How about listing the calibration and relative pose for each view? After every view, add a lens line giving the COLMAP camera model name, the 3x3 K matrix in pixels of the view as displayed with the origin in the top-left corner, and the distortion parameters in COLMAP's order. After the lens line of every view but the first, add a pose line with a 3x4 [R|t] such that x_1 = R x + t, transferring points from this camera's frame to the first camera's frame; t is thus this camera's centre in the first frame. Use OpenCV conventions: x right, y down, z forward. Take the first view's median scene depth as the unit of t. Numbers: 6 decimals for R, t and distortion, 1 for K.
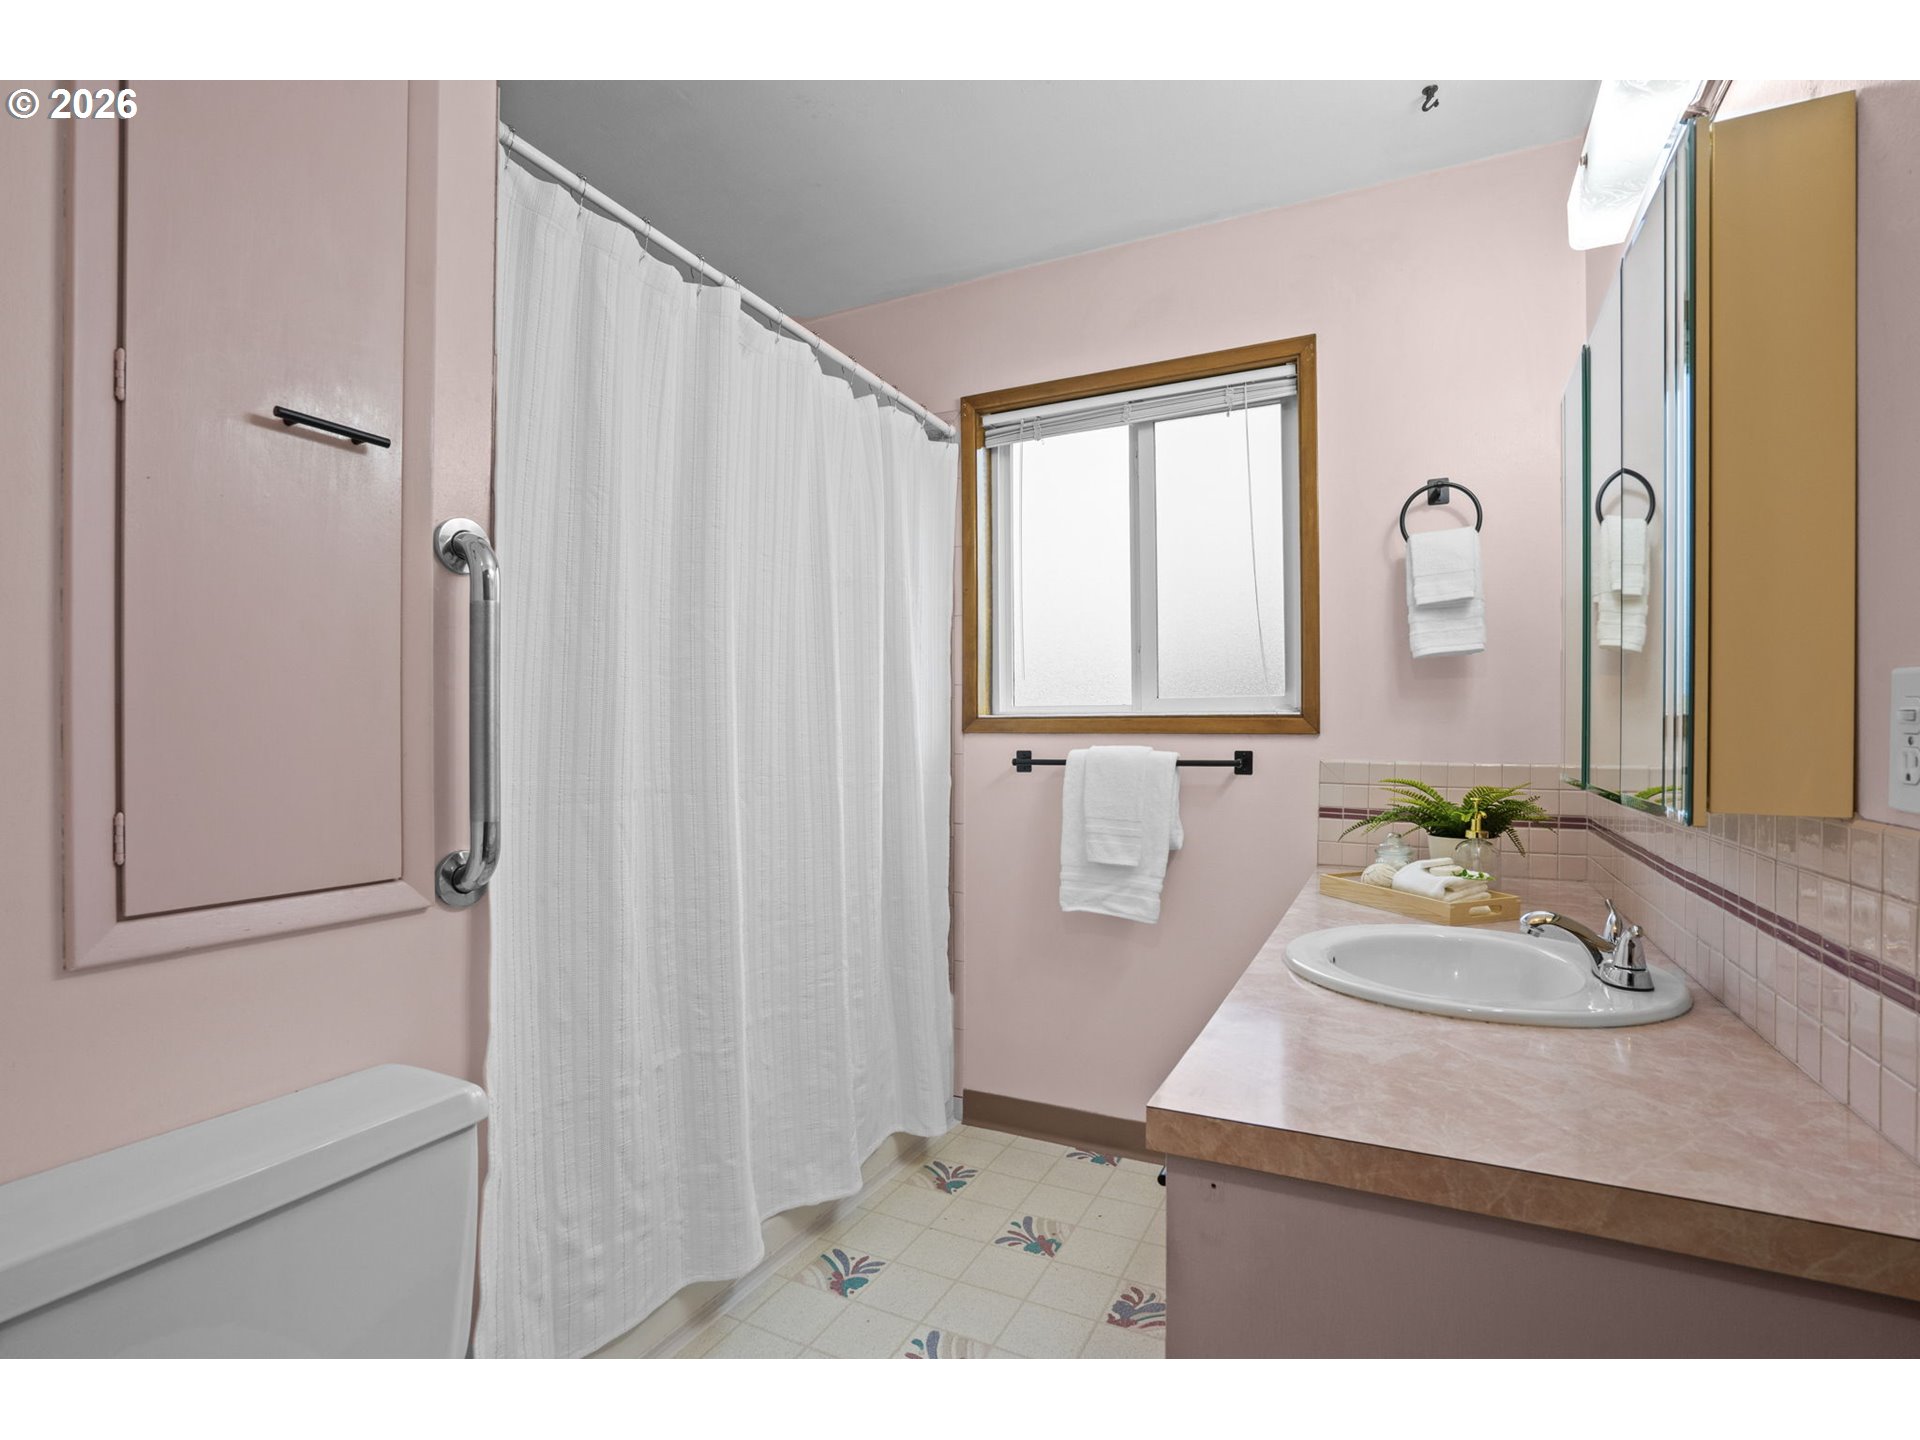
lens RADIAL K [[920.6, 0, 961.5], [0, 920.6, 724.8], [0, 0, 1]] dist [0.001878, -0.000228]
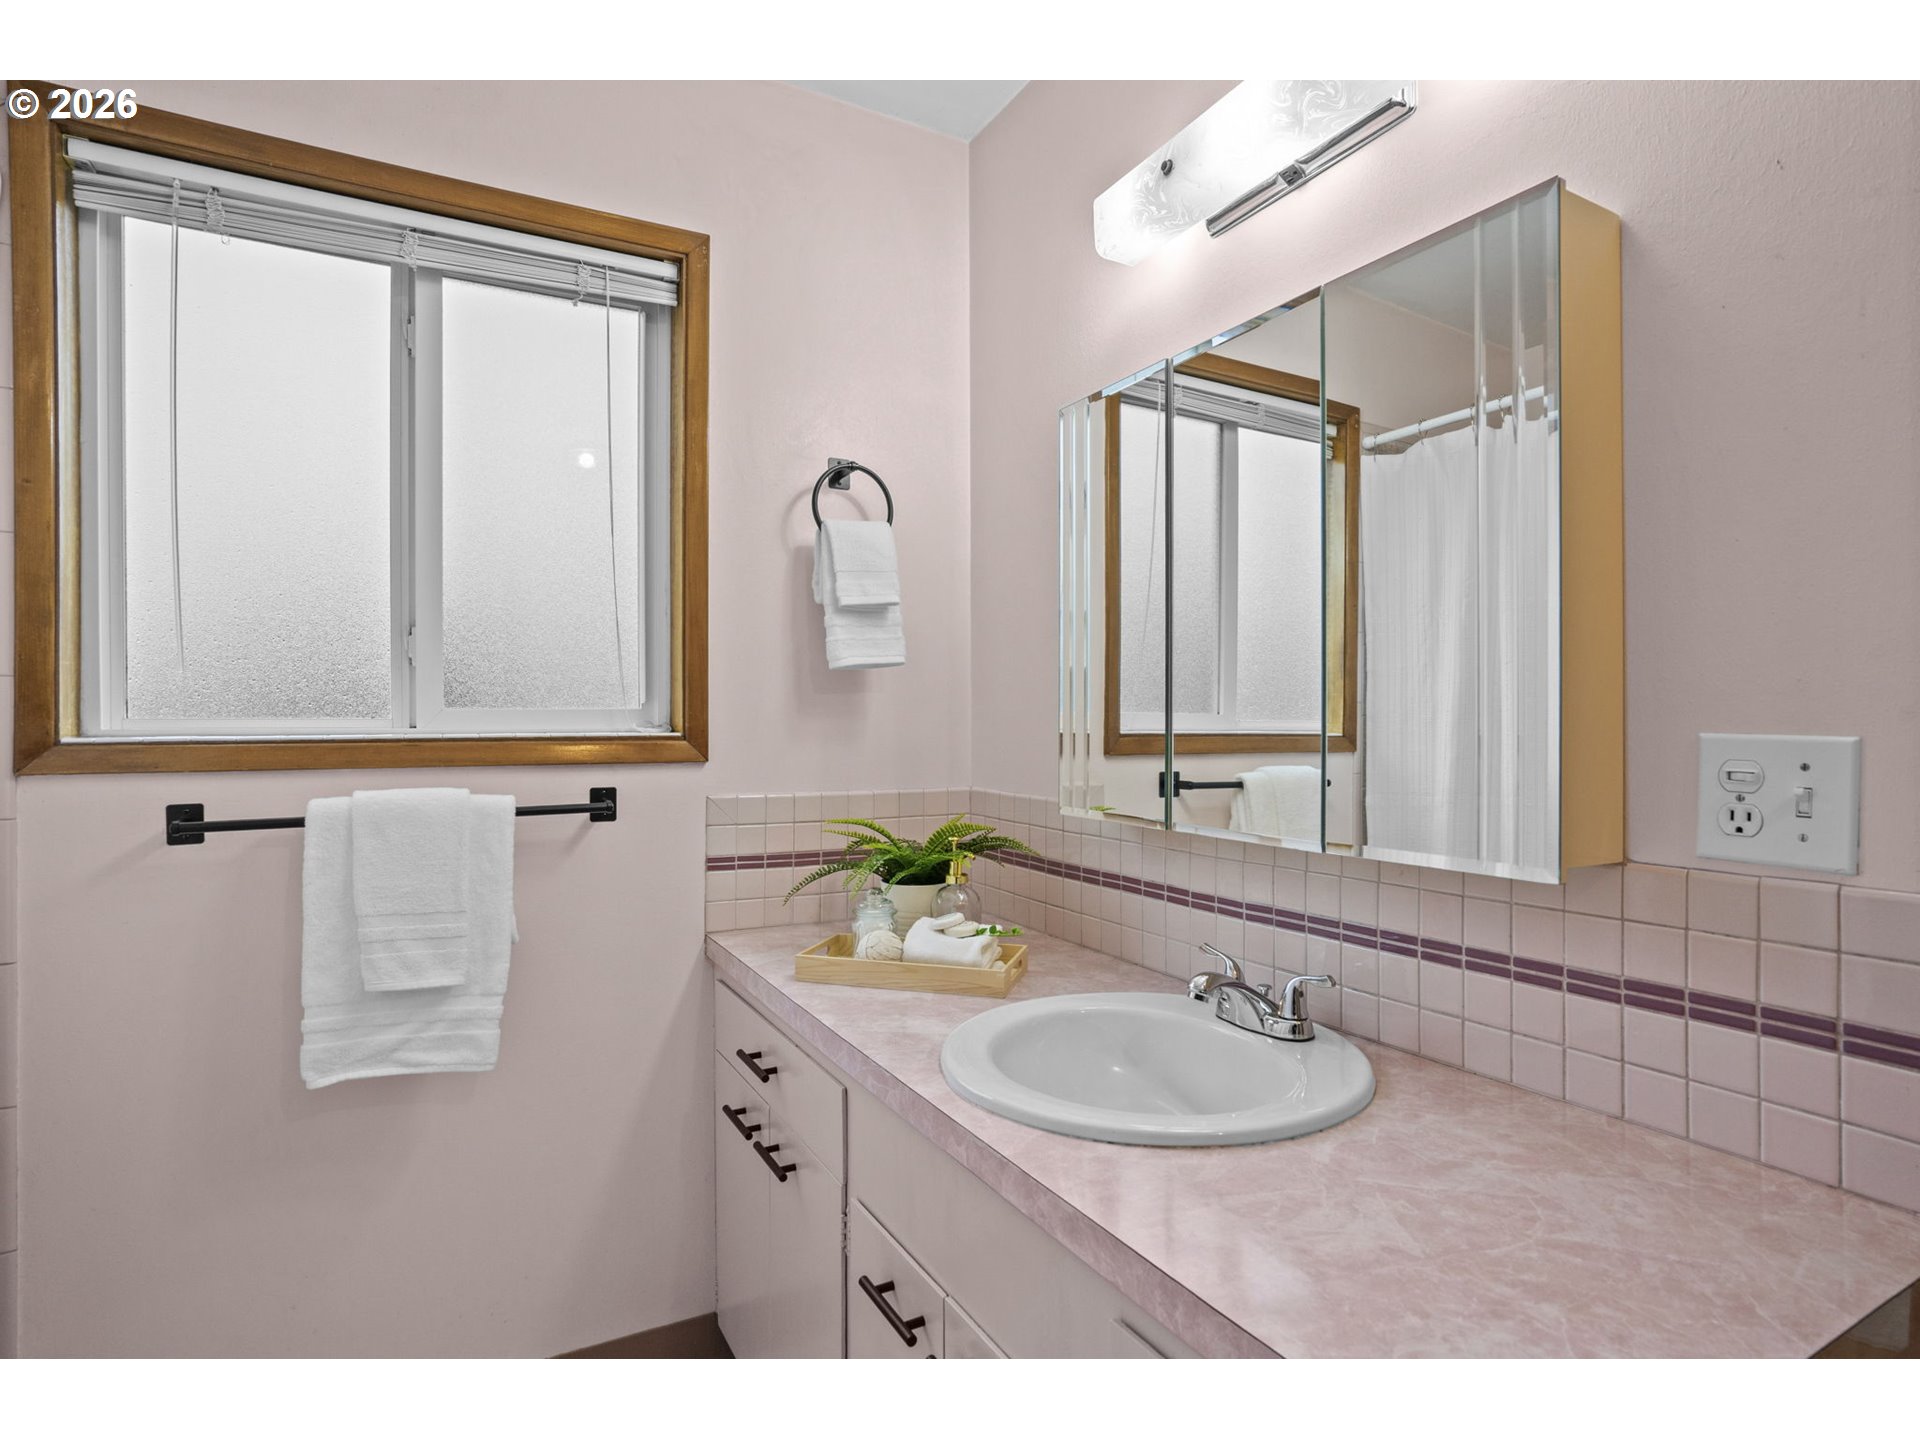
lens RADIAL K [[1004.3, 0, 966.3], [0, 1004.3, 723.6], [0, 0, 1]] dist [-0.027272, 0.008002]
pose [[0.574278, -0.000943, 0.818660, -0.162545], [0.000832, 0.999999, 0.000568, -0.021196], [-0.818660, 0.000355, 0.574279, 0.343432]]
